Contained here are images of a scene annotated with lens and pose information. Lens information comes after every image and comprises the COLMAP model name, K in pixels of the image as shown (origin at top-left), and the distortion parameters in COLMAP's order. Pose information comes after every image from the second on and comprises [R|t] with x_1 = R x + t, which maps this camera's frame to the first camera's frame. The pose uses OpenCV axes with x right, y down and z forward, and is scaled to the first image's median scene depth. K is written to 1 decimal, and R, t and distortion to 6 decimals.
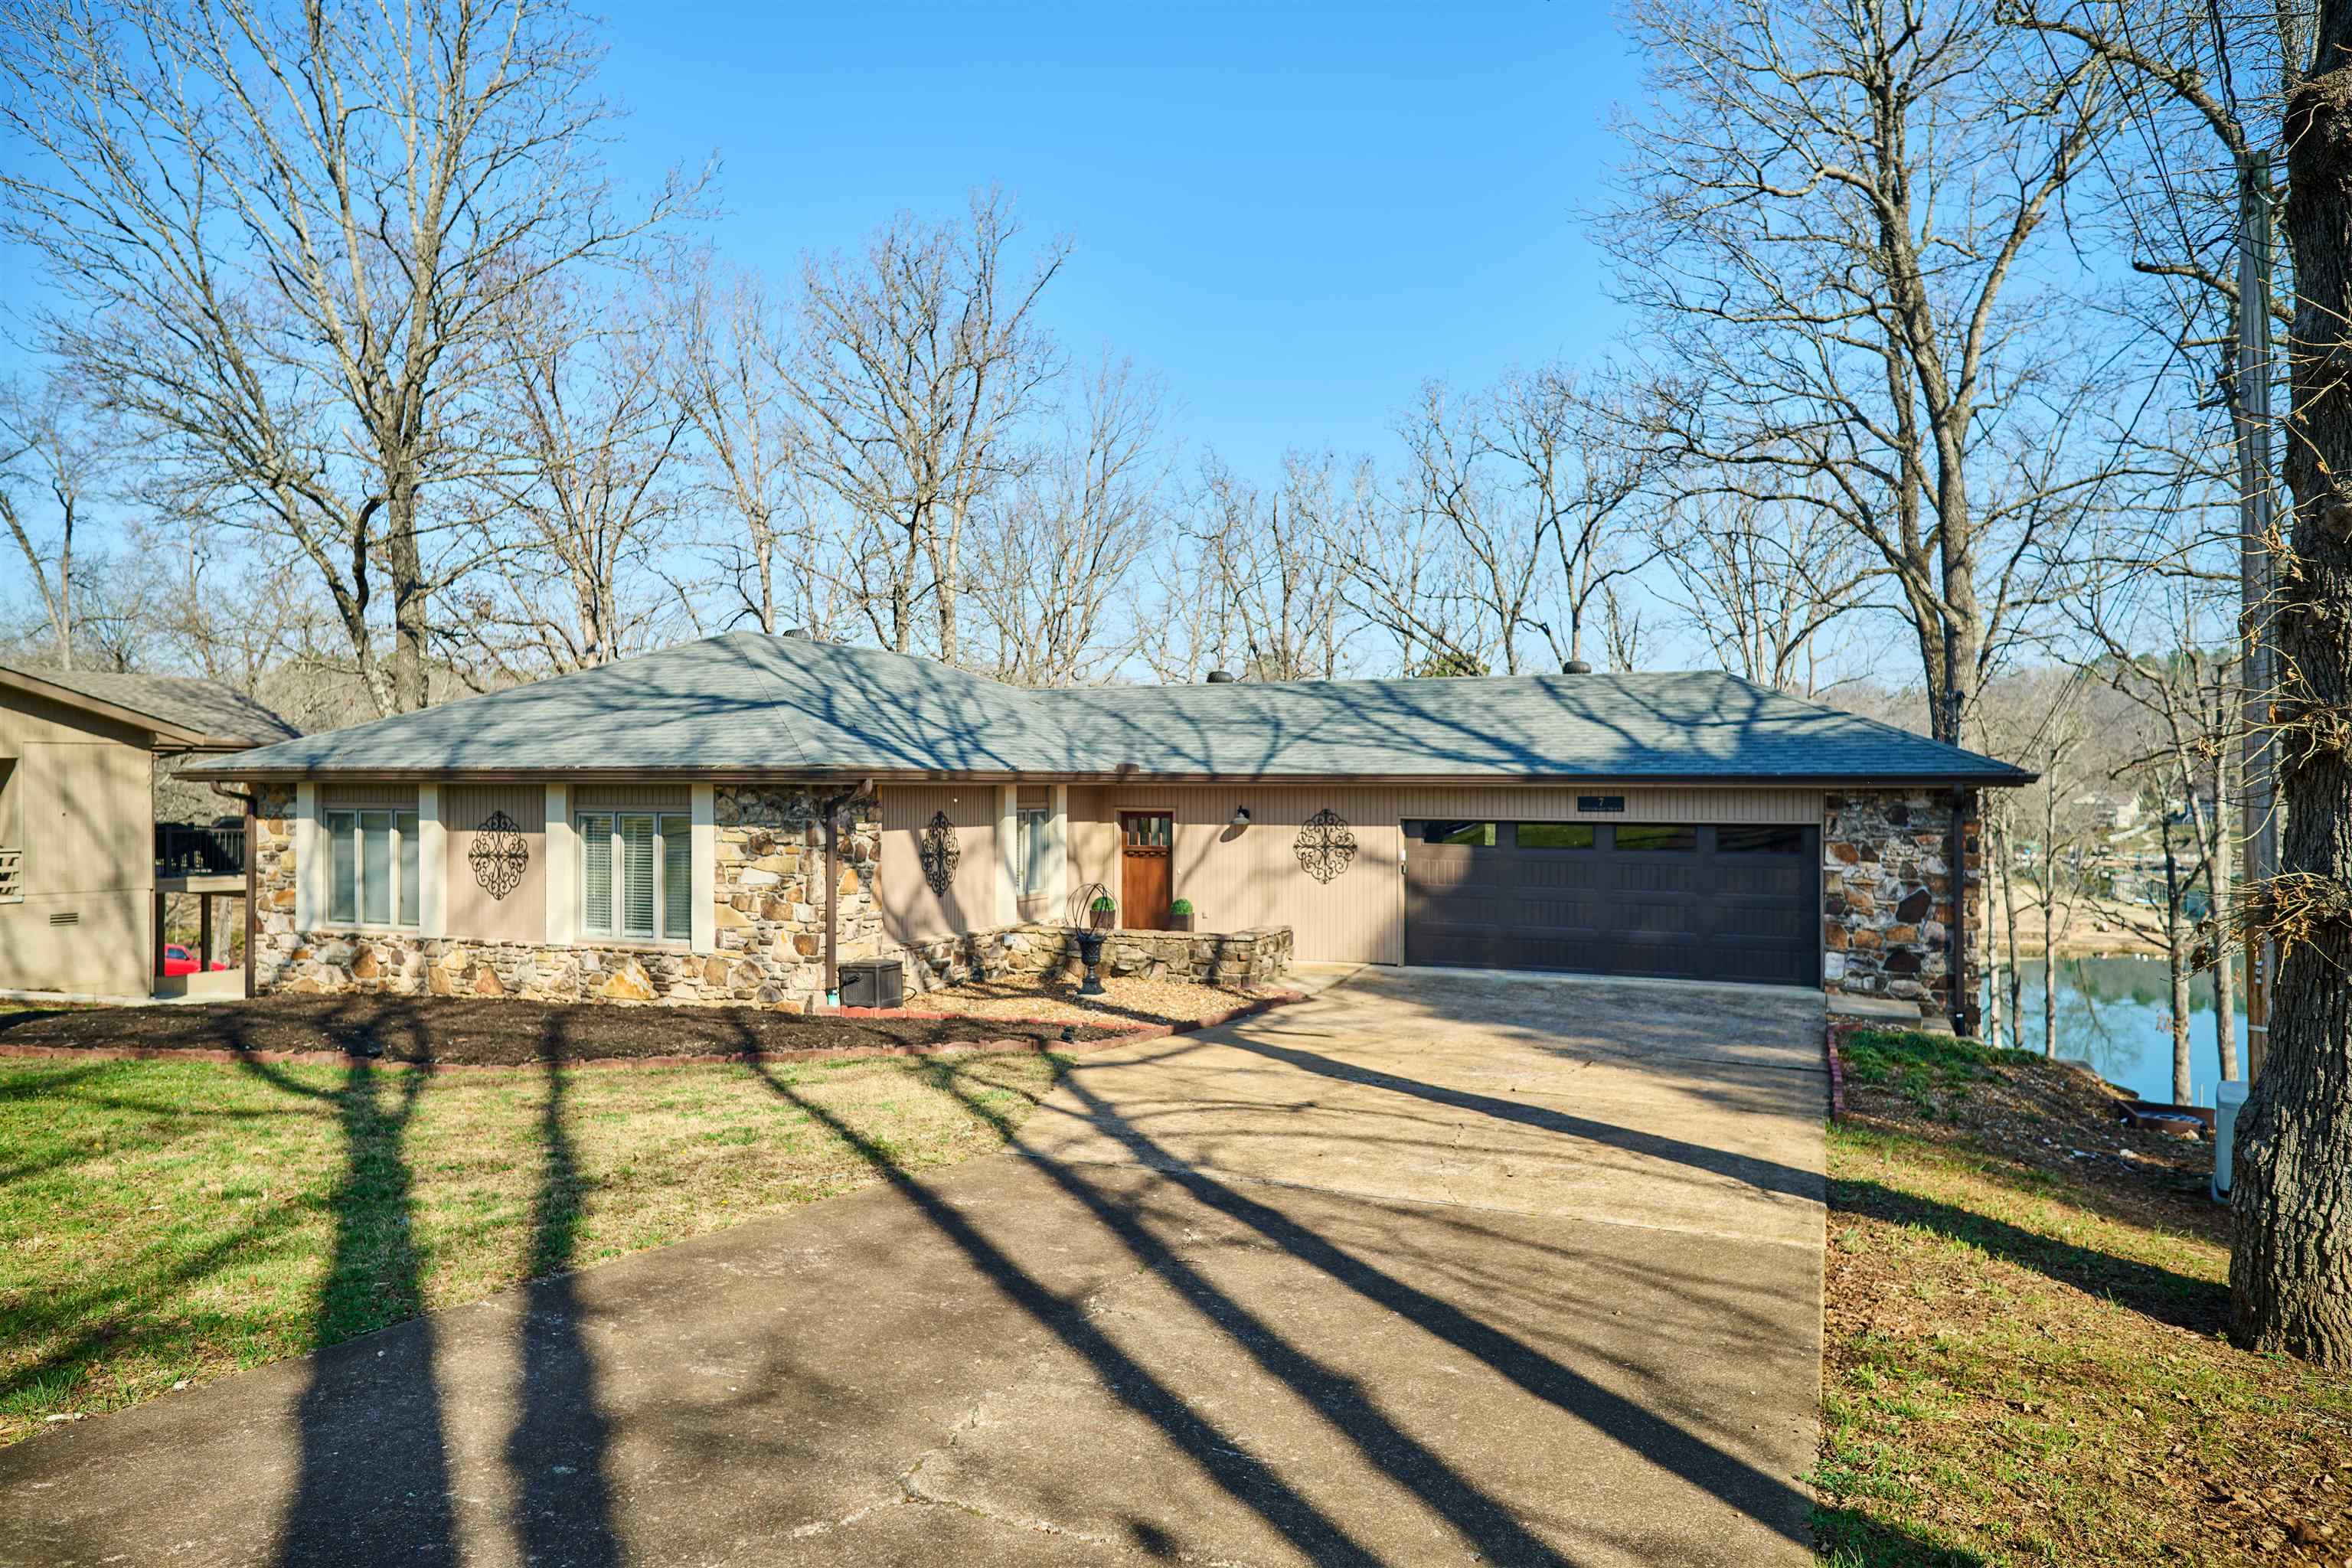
lens RADIAL K [[1573.5, 0, 1176.0], [0, 1573.5, 784.0], [0, 0, 1]] dist [0.002432, 0.072057]
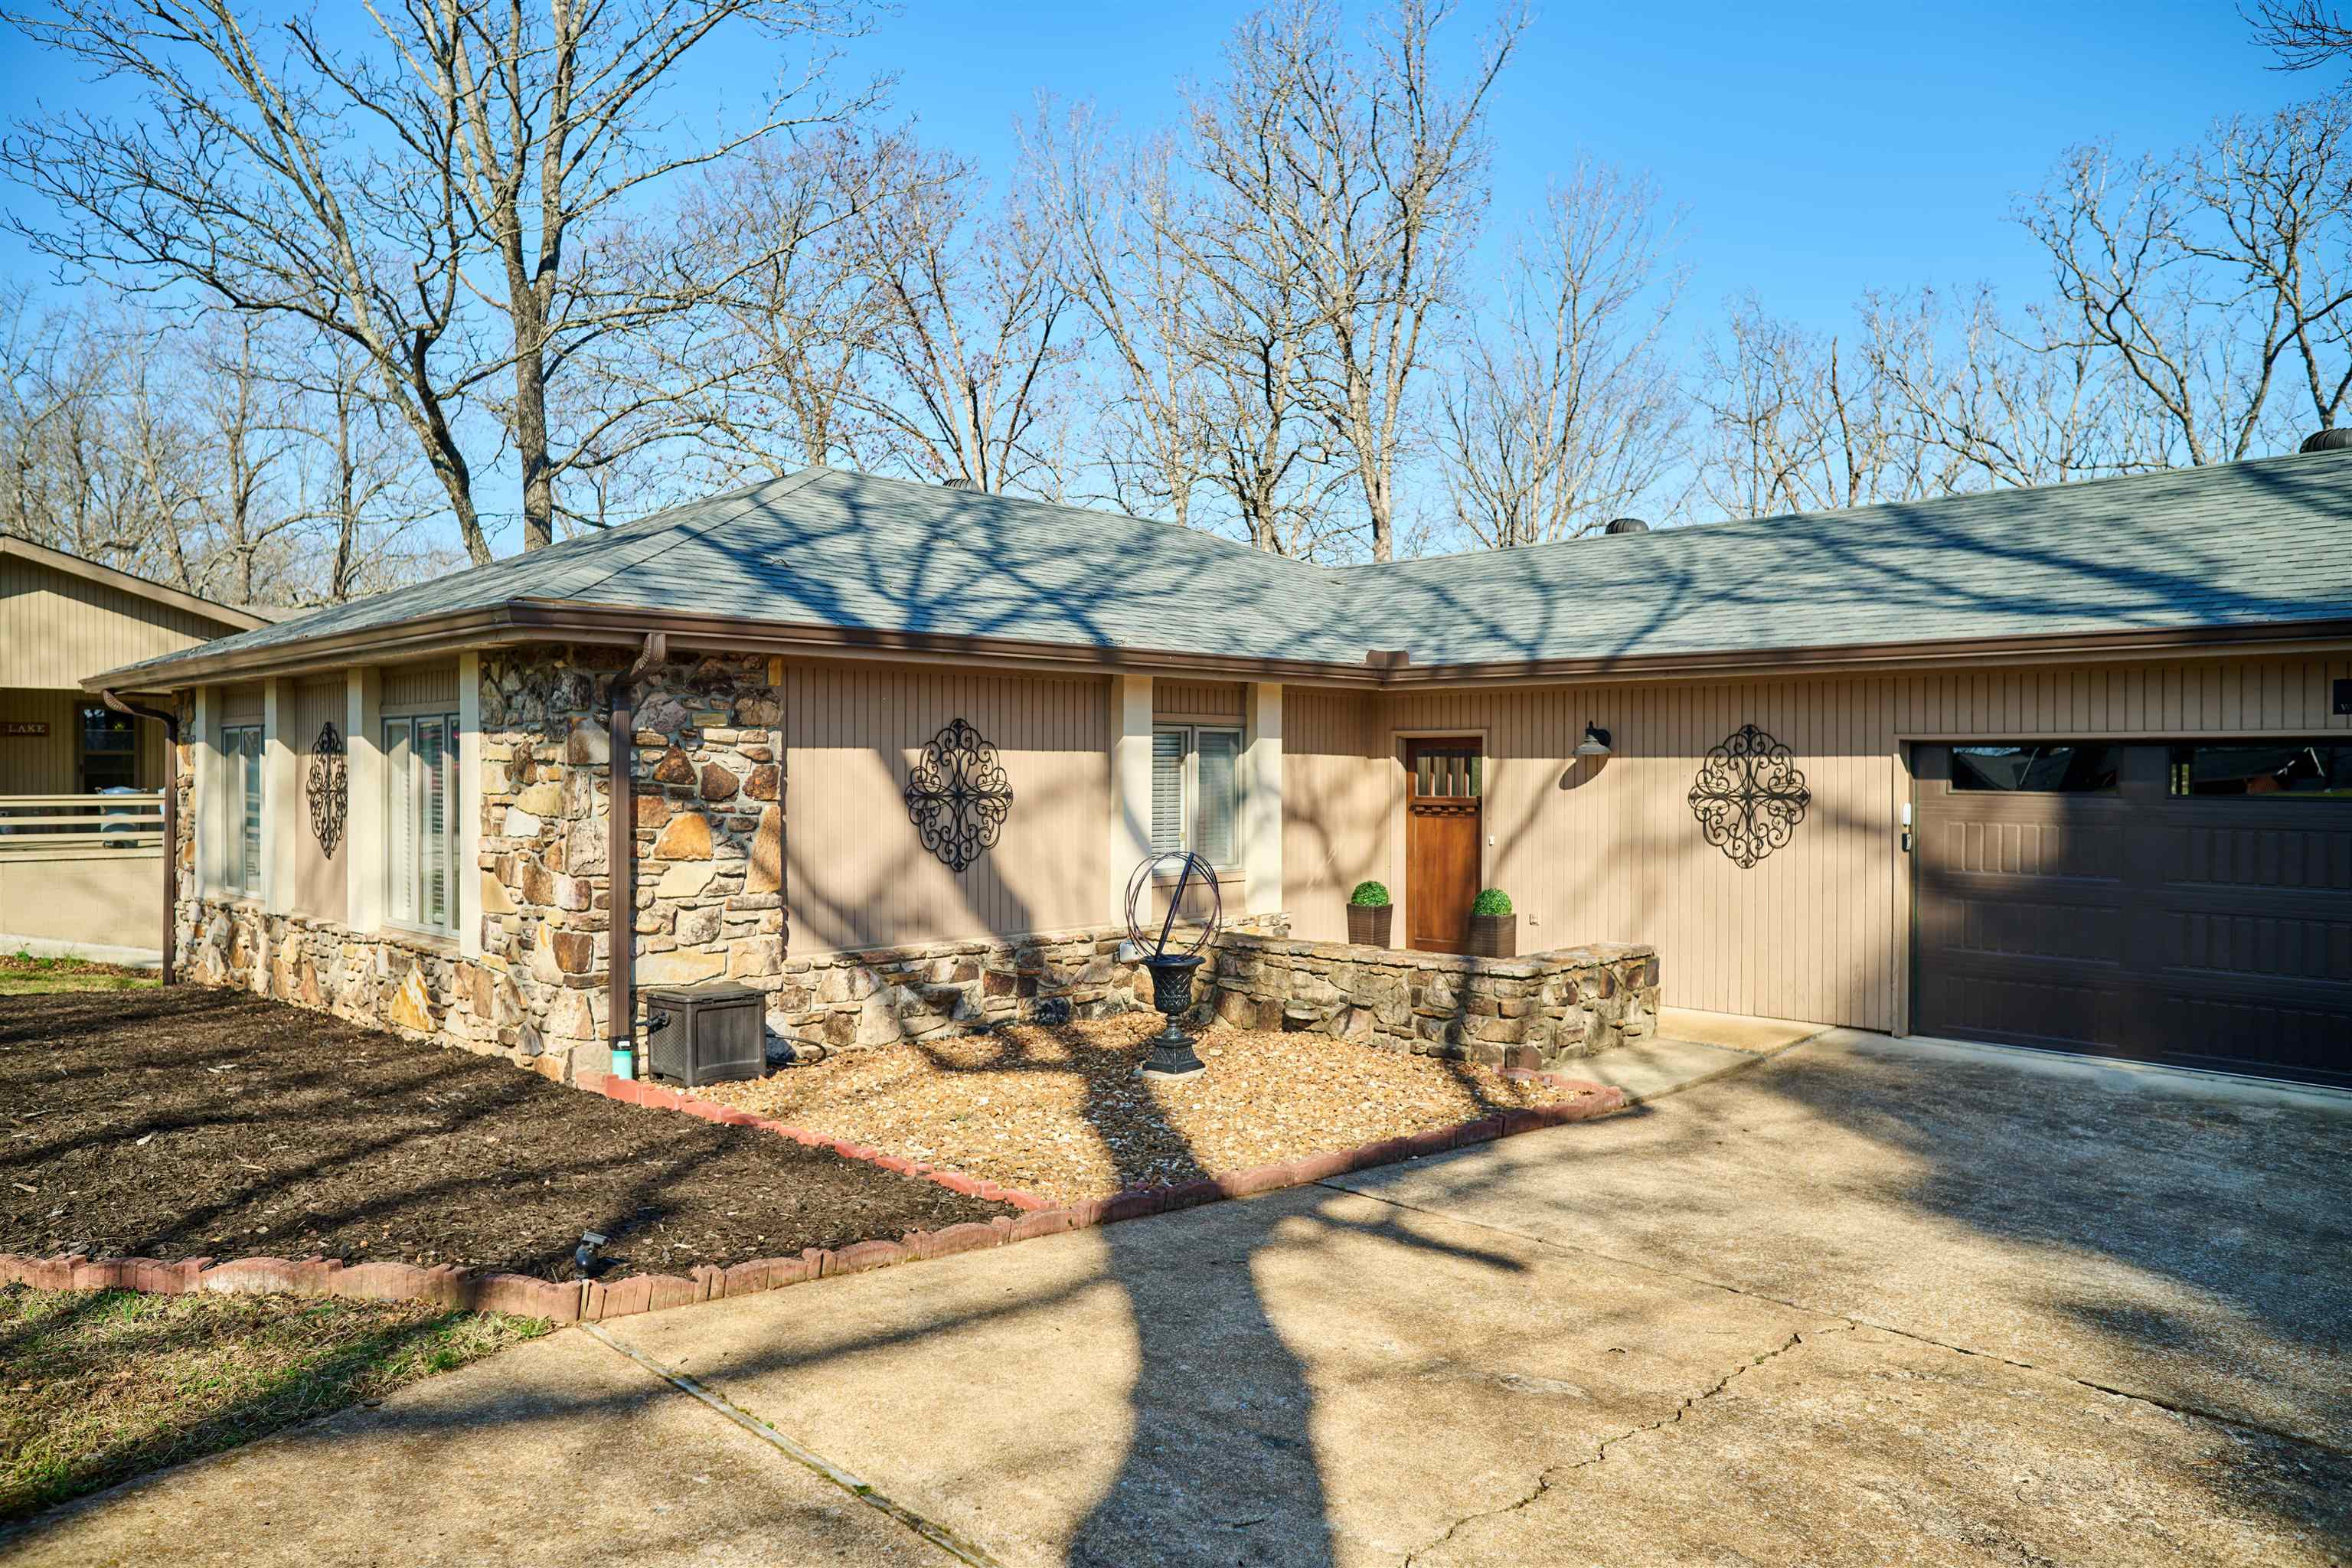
lens RADIAL K [[1567.7, 0, 1176.4], [0, 1567.7, 792.2], [0, 0, 1]] dist [-0.043464, 0.071113]
pose [[0.925624, 0.005069, -0.378410, 0.116691], [0.000125, 0.999906, 0.013701, 0.031665], [0.378444, -0.012730, 0.925537, 0.456340]]
